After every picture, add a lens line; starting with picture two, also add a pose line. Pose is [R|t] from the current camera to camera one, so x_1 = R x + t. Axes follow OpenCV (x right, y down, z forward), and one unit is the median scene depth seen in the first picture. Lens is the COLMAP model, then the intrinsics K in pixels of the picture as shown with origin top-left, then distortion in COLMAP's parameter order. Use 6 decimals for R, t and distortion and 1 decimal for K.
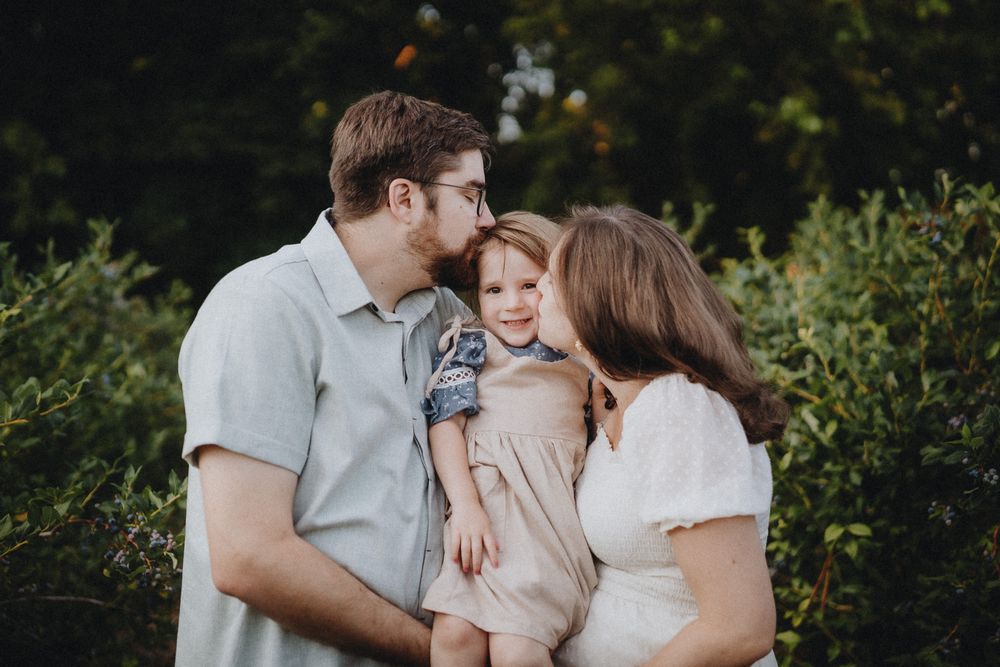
lens RADIAL K [[1373.7, 0, 499.5], [0, 1373.7, 317.3], [0, 0, 1]] dist [0.226515, -0.023674]
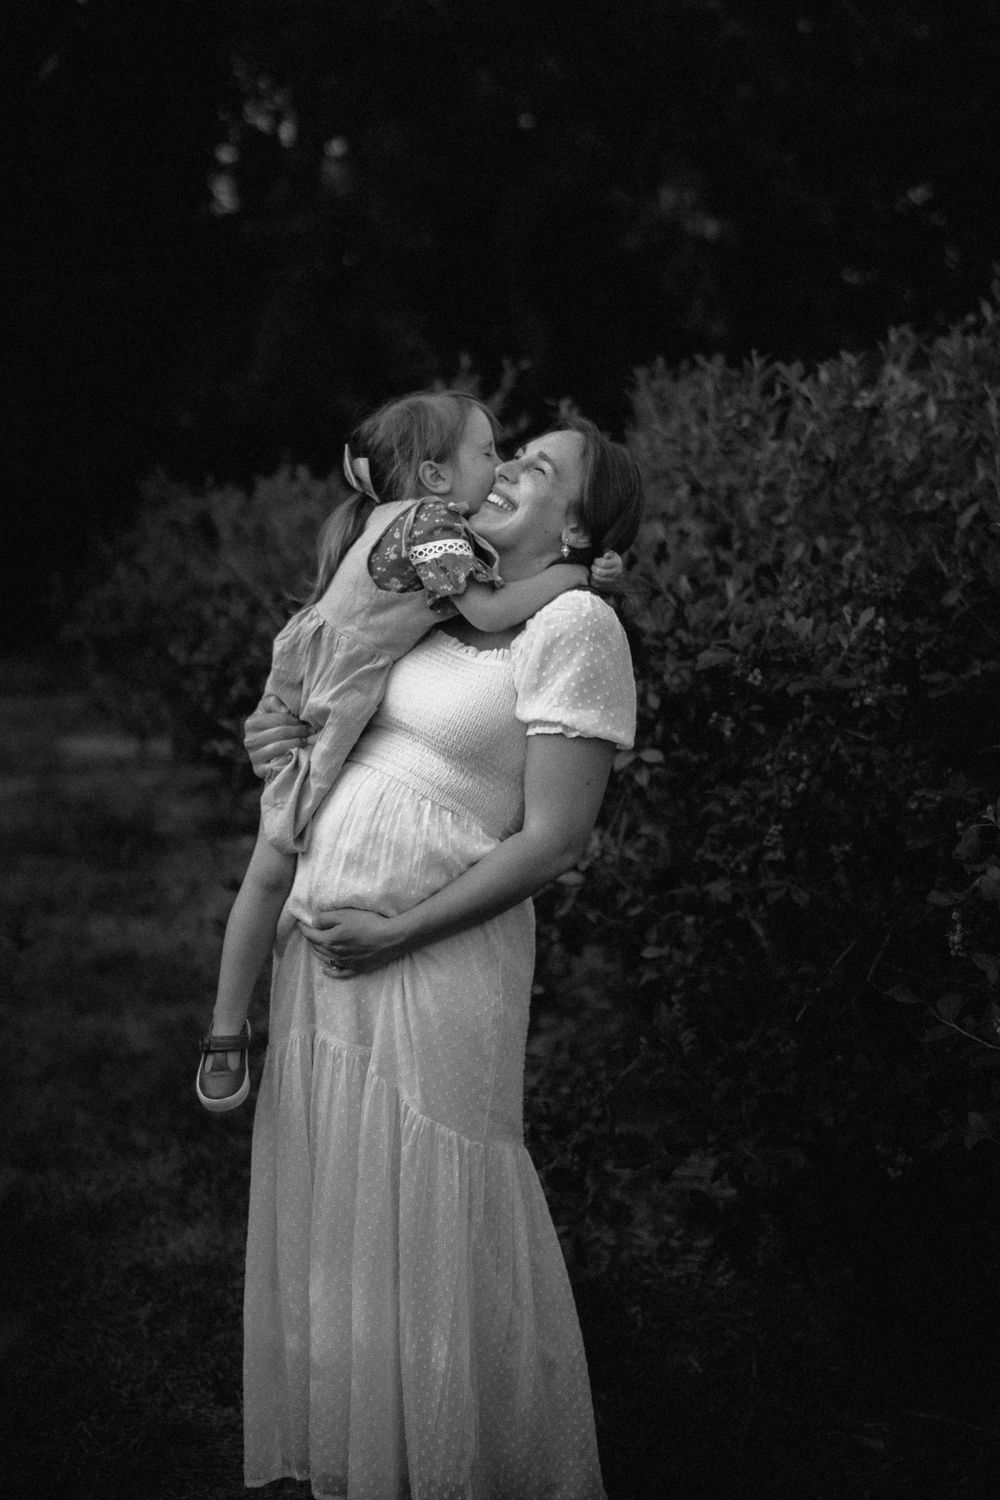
lens RADIAL K [[2155.7, 0, 499.9], [0, 2155.7, 710.5], [0, 0, 1]] dist [0.173353, 0.024182]
pose [[0.991641, 0.000945, 0.129026, -0.012279], [-0.012378, 0.996059, 0.087830, 0.004641], [-0.128435, -0.088693, 0.987744, -0.296551]]
